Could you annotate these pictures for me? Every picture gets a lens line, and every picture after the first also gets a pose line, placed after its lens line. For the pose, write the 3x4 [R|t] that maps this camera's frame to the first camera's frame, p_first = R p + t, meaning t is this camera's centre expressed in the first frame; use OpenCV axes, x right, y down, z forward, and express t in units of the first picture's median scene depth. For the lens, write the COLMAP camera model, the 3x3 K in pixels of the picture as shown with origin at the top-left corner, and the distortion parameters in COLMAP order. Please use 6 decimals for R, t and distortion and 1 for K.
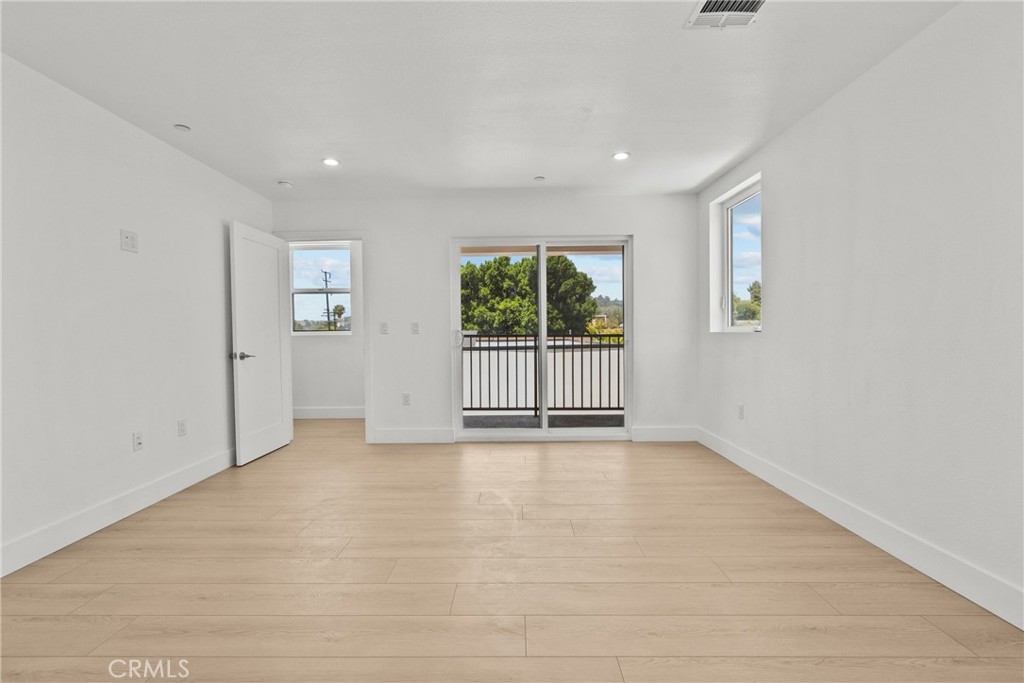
lens RADIAL K [[469.2, 0, 512.0], [0, 469.2, 341.5], [0, 0, 1]] dist [-0.002374, 0.000422]
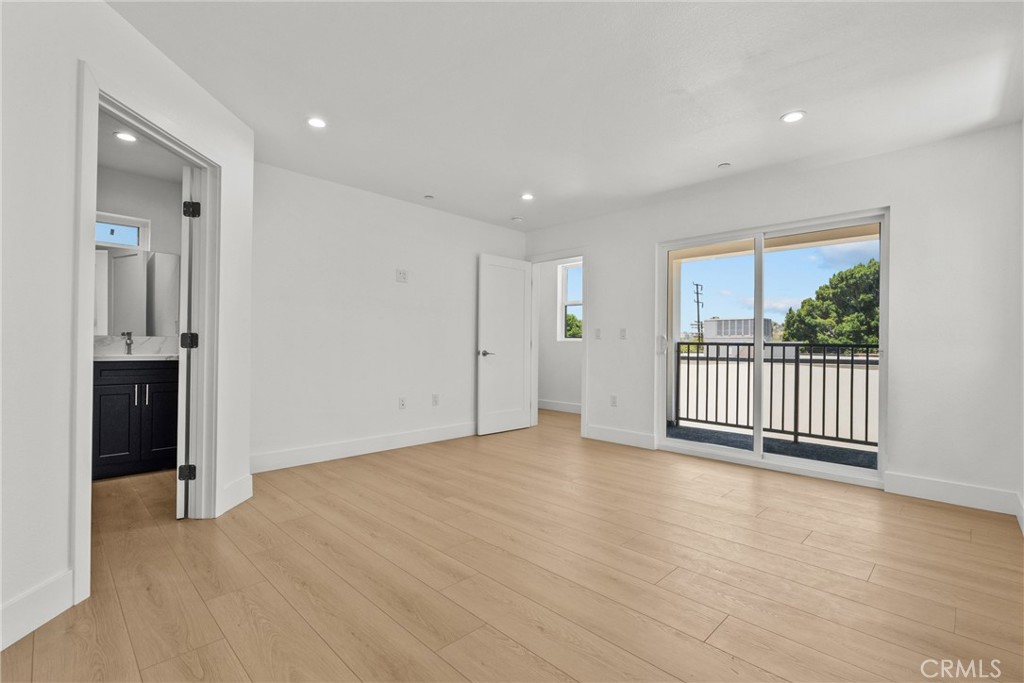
lens RADIAL K [[464.8, 0, 512.0], [0, 464.8, 341.5], [0, 0, 1]] dist [-0.000095, 0.000575]
pose [[0.720650, 0.013161, -0.693174, 0.336257], [-0.031072, 0.999428, -0.013329, 0.010445], [0.692602, 0.031144, 0.720647, 0.081120]]
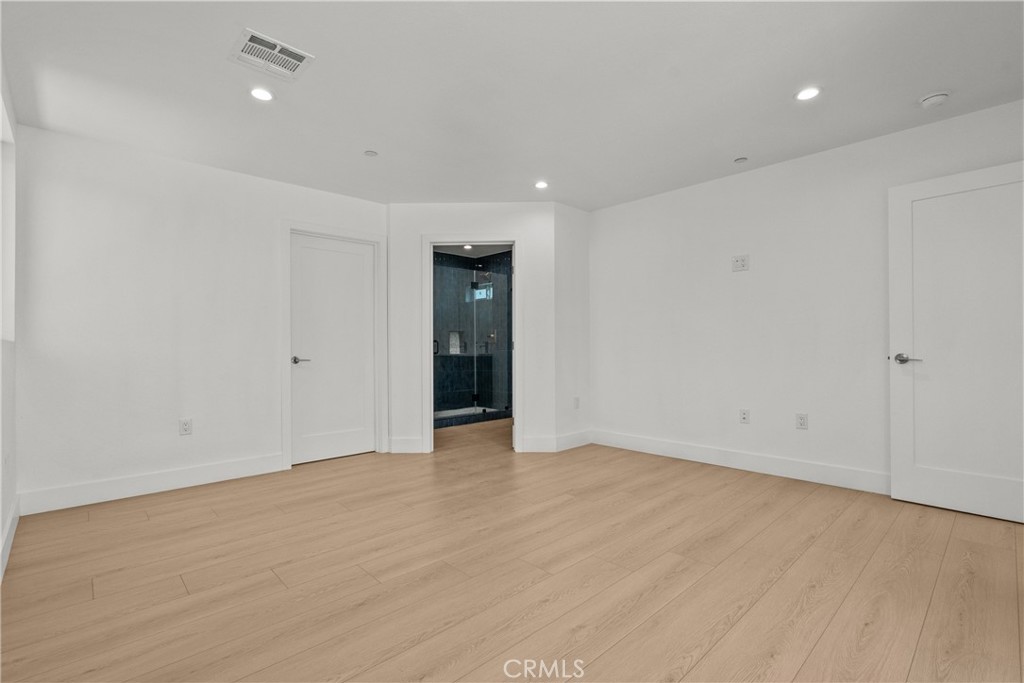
lens RADIAL K [[469.2, 0, 512.0], [0, 469.2, 341.5], [0, 0, 1]] dist [-0.002374, 0.000422]
pose [[-0.718141, 0.008133, -0.695850, 0.352046], [0.001666, 0.999949, 0.009967, -0.004941], [0.695895, 0.005999, -0.718118, 0.929481]]
